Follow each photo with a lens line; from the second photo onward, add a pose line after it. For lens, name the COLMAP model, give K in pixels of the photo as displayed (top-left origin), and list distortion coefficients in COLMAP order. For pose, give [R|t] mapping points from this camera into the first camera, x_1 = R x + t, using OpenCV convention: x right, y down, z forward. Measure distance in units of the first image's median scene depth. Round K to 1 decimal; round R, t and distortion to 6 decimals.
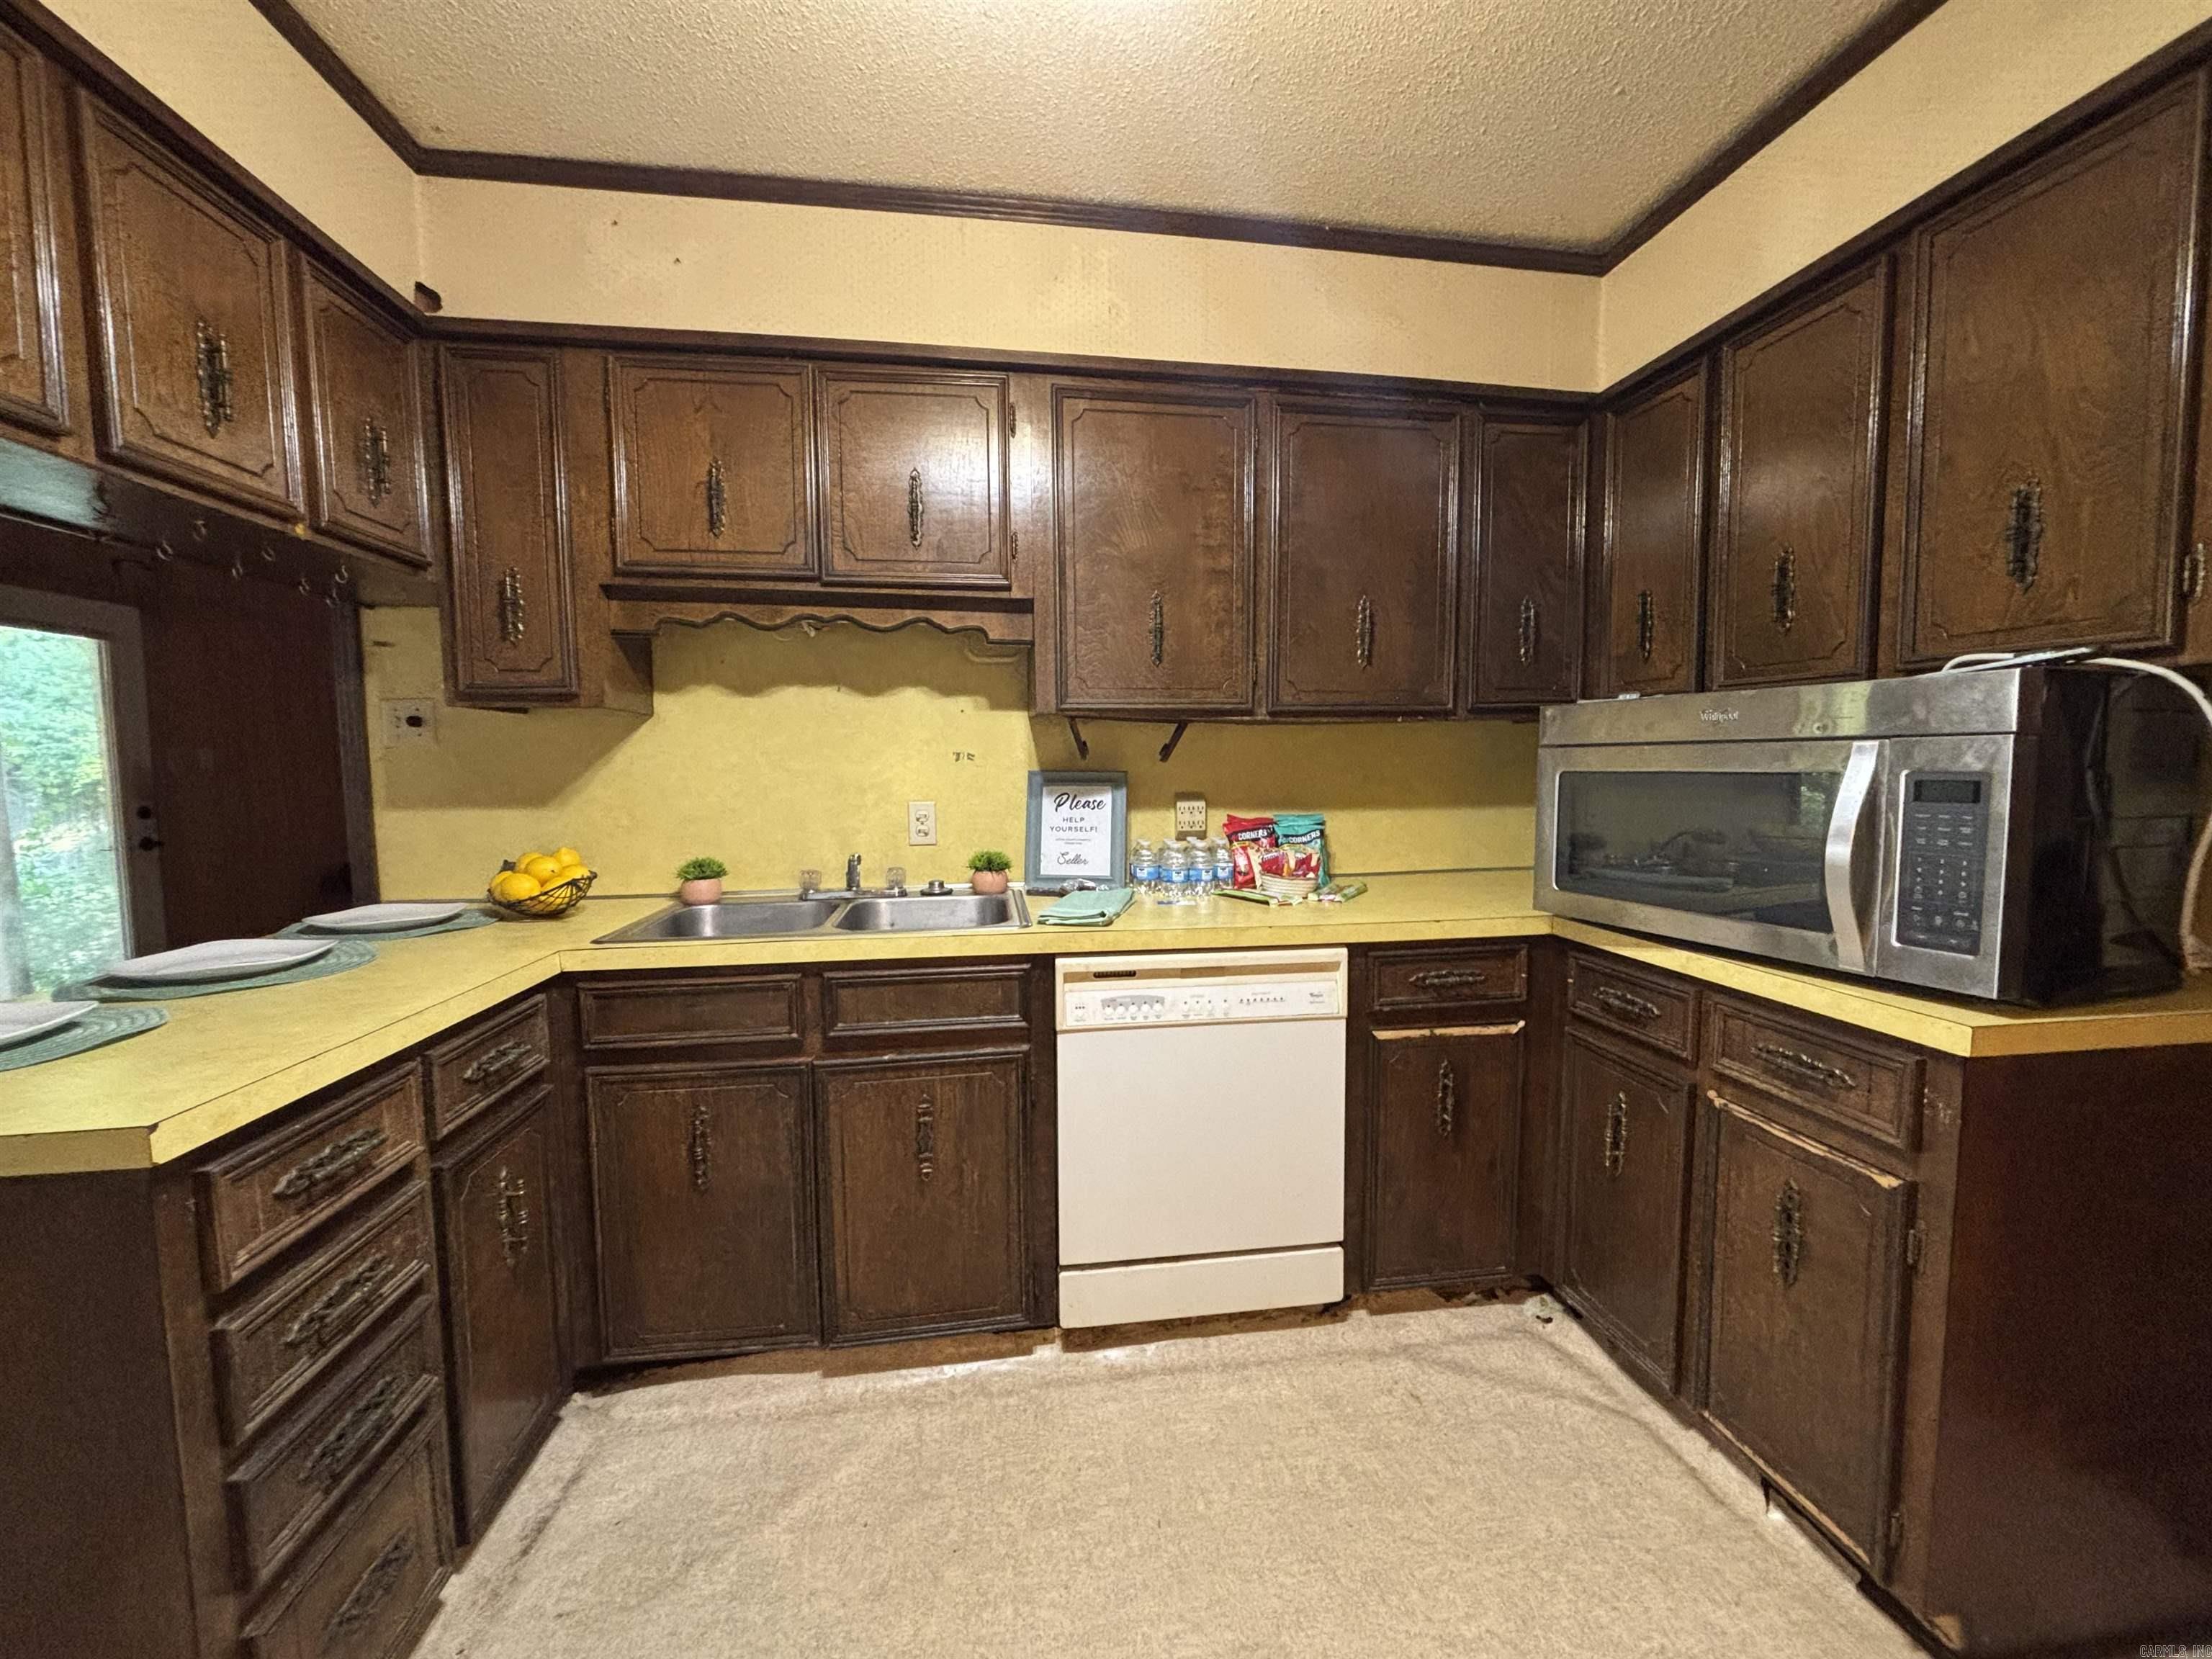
lens RADIAL K [[895.1, 0, 1106.9], [0, 895.1, 841.6], [0, 0, 1]] dist [-0.002544, 0.000079]
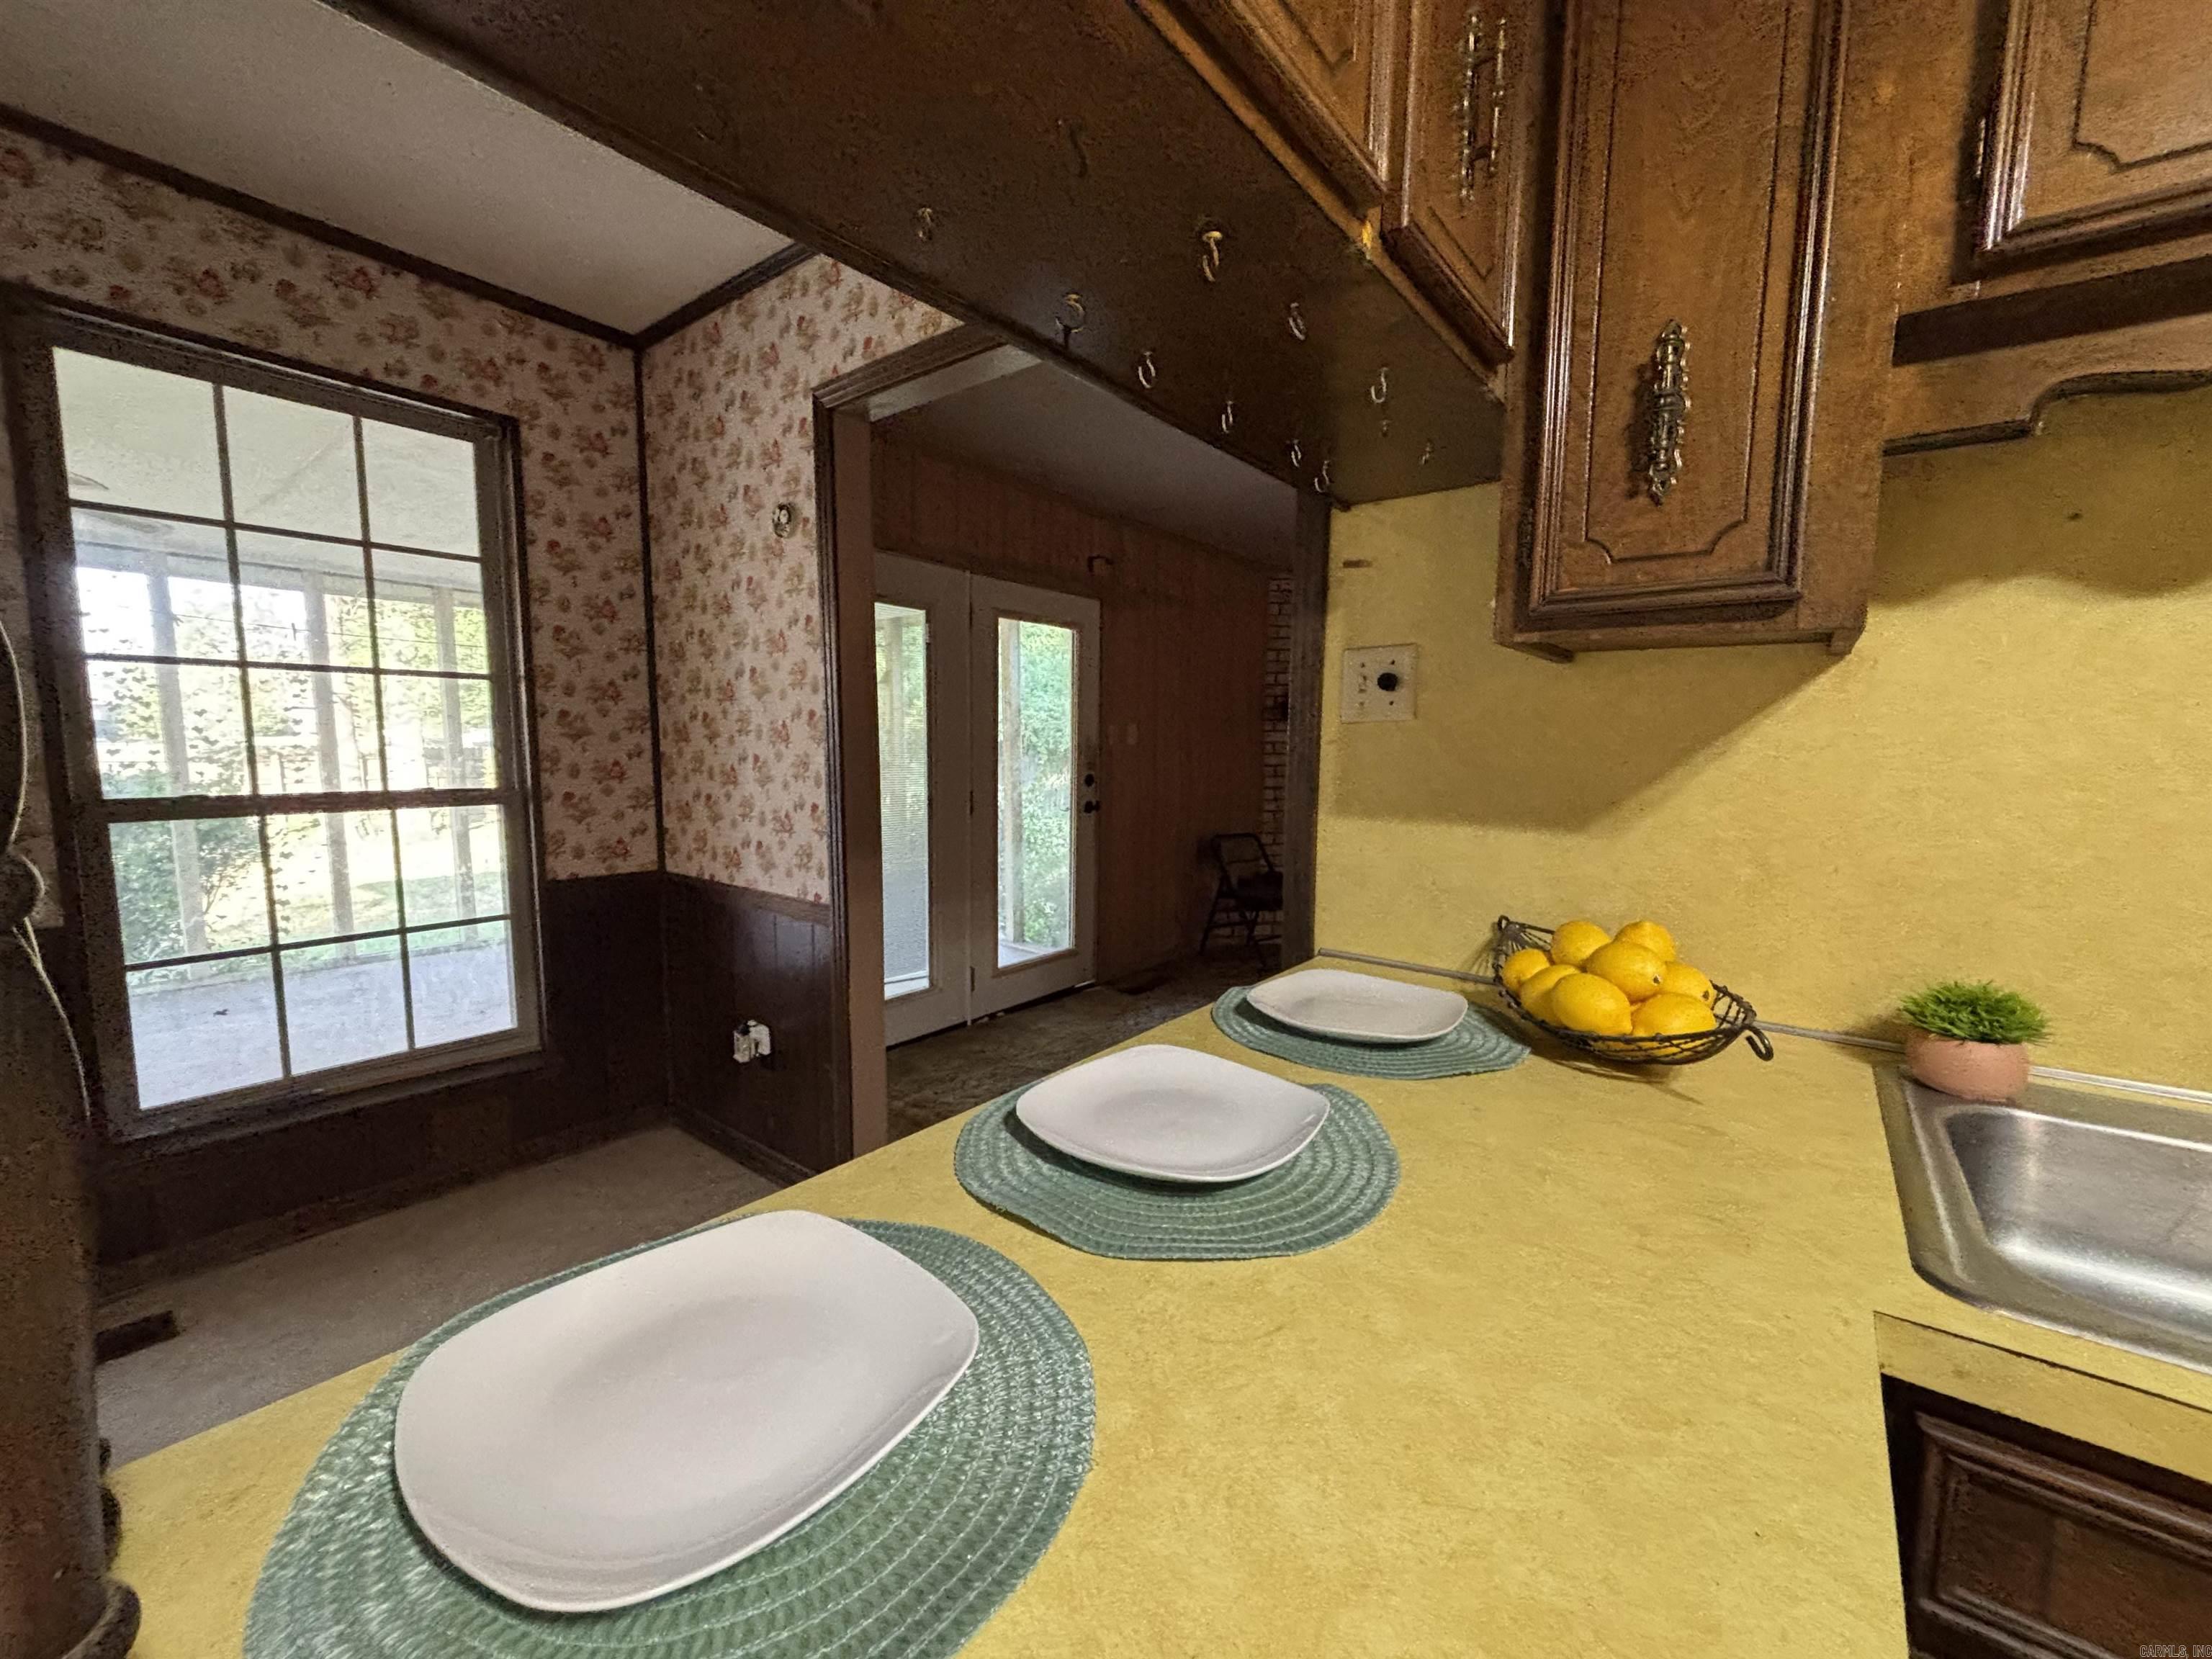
lens RADIAL K [[895.1, 0, 1106.9], [0, 895.1, 841.6], [0, 0, 1]] dist [-0.002544, 0.000079]
pose [[0.692712, 0.096839, -0.714684, -0.447100], [-0.079841, 0.995150, 0.057455, -0.041308], [0.716782, 0.017261, 0.697084, 0.413779]]
